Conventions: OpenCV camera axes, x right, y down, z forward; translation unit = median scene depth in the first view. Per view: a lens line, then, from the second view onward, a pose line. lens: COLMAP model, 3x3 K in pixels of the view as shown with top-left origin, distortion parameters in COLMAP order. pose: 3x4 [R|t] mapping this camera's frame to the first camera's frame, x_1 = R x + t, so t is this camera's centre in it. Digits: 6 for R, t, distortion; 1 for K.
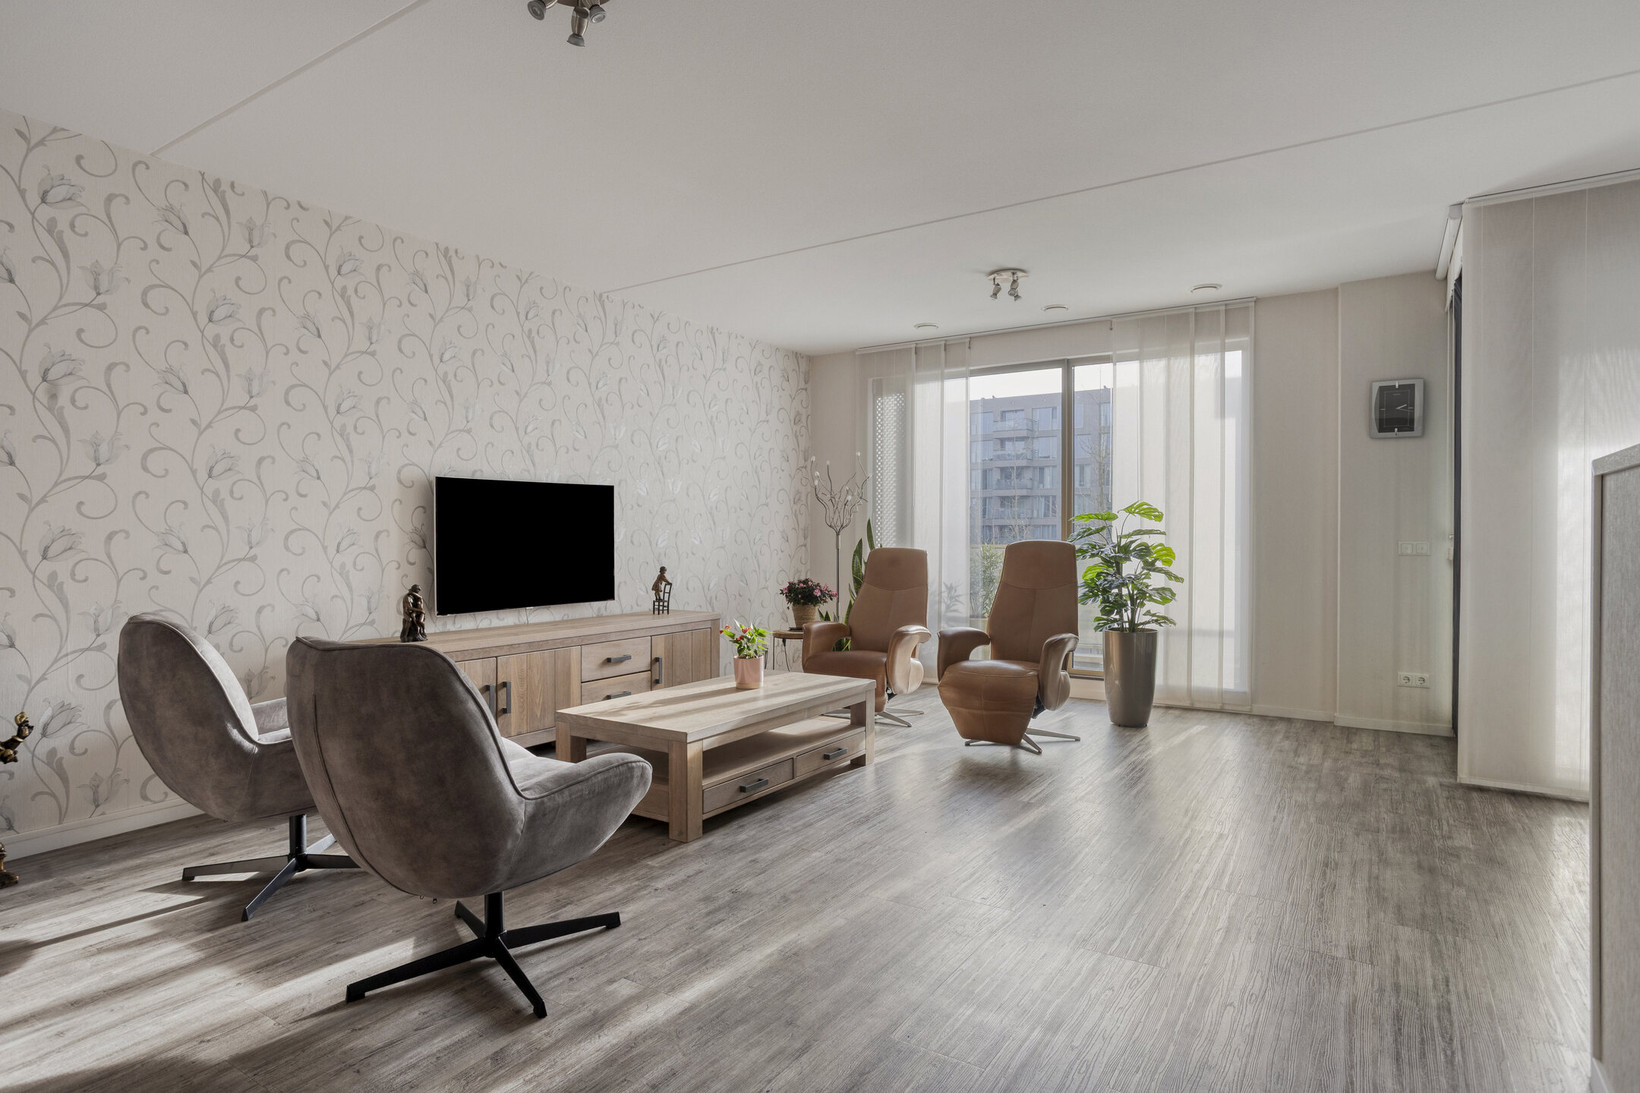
lens RADIAL K [[874.7, 0, 819.4], [0, 874.7, 544.9], [0, 0, 1]] dist [-0.005016, -0.000506]
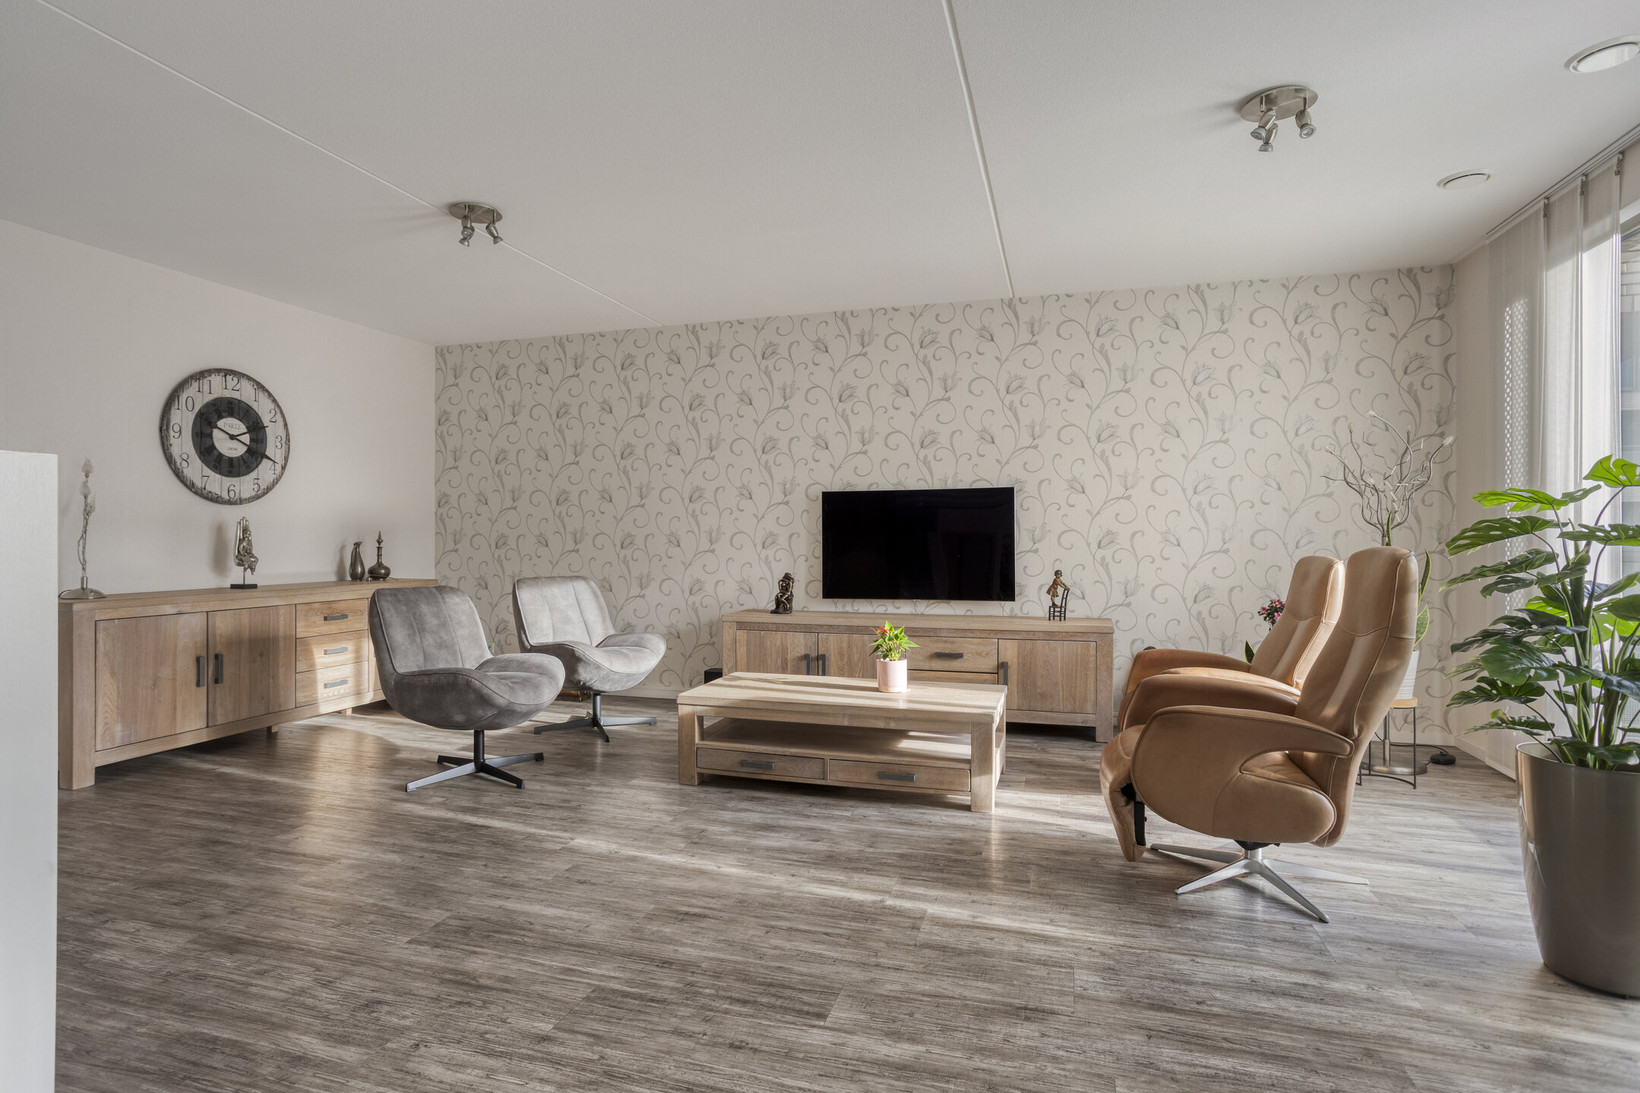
lens RADIAL K [[868.1, 0, 815.9], [0, 868.1, 541.5], [0, 0, 1]] dist [-0.037497, 0.000377]
pose [[0.278754, 0.006581, -0.960340, 0.798498], [-0.011058, 0.999932, 0.003643, -0.007964], [0.960299, 0.009604, 0.278808, 0.618852]]
